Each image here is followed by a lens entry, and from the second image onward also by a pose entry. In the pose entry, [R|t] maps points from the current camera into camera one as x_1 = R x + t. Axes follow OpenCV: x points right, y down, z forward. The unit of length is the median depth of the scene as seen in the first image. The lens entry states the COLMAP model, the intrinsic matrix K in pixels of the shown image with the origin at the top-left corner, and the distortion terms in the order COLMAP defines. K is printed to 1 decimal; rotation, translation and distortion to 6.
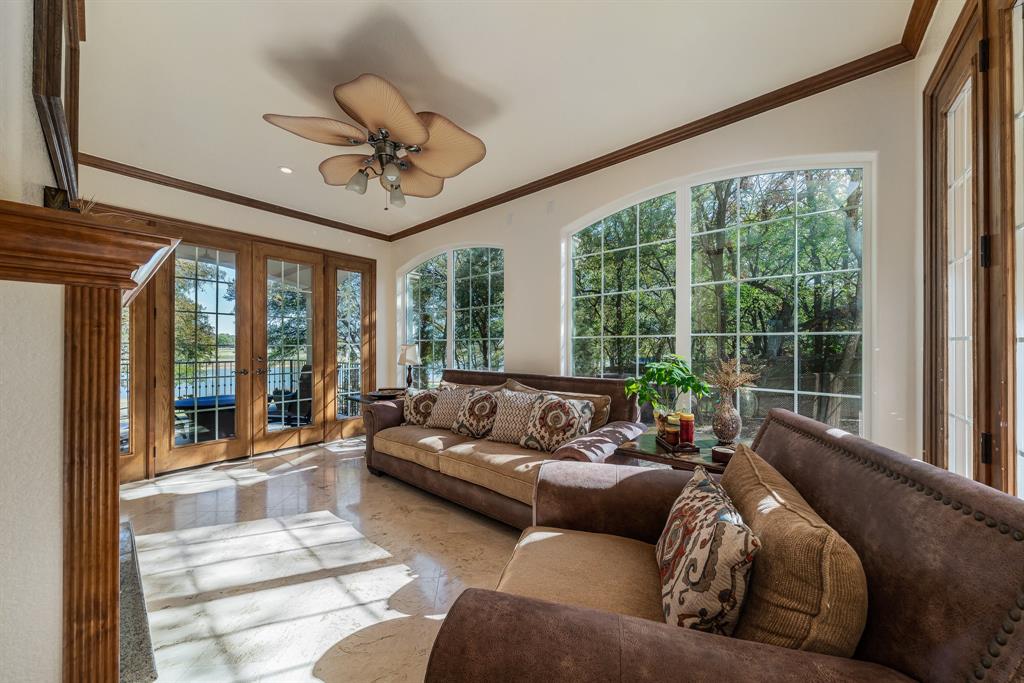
lens RADIAL K [[361.6, 0, 513.3], [0, 361.6, 343.2], [0, 0, 1]] dist [0.001463, 0.000058]
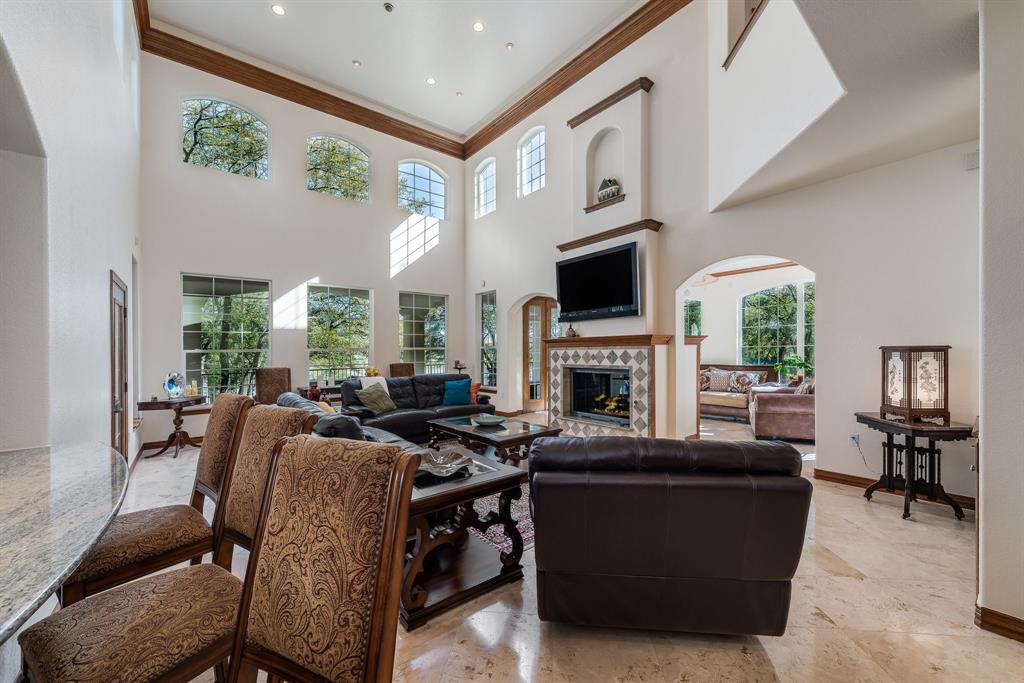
lens RADIAL K [[394.8, 0, 523.5], [0, 394.8, 355.0], [0, 0, 1]] dist [-0.002205, -0.000167]
pose [[0.980540, -0.012306, -0.195935, -0.818960], [0.014993, 0.999813, 0.012236, -0.021227], [0.195747, -0.014936, 0.980541, -1.927776]]
